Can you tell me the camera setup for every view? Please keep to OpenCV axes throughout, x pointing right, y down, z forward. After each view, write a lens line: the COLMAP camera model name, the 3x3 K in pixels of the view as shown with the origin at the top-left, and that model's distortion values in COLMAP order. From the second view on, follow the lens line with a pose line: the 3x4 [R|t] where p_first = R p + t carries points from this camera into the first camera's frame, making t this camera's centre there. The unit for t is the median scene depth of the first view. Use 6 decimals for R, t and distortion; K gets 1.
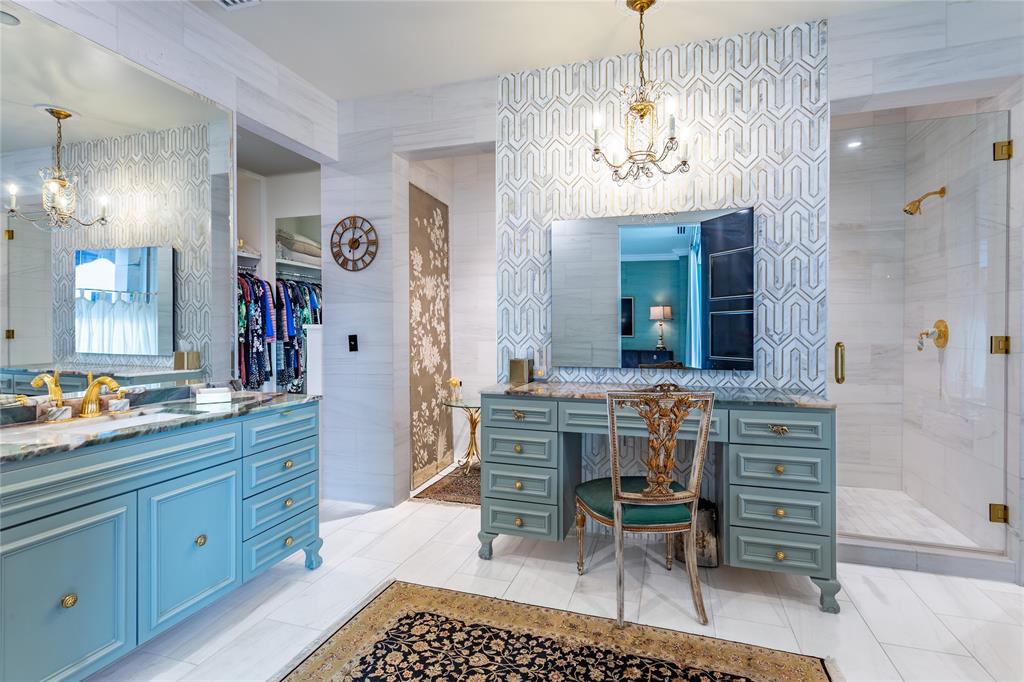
lens RADIAL K [[492.8, 0, 521.7], [0, 492.8, 334.5], [0, 0, 1]] dist [0.002884, 0.003777]
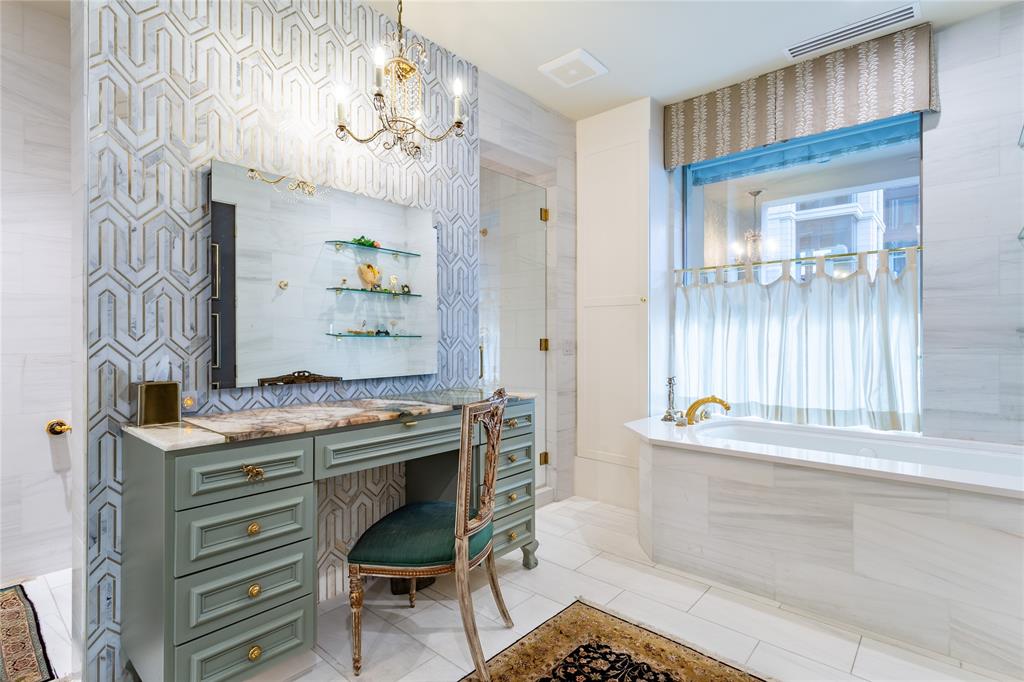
lens RADIAL K [[492.8, 0, 515.9], [0, 492.8, 338.3], [0, 0, 1]] dist [0.002884, 0.003777]
pose [[0.419865, -0.000557, 0.907586, -0.387714], [0.010416, 0.999937, -0.004205, 0.006497], [-0.907527, 0.011219, 0.419844, 0.424937]]
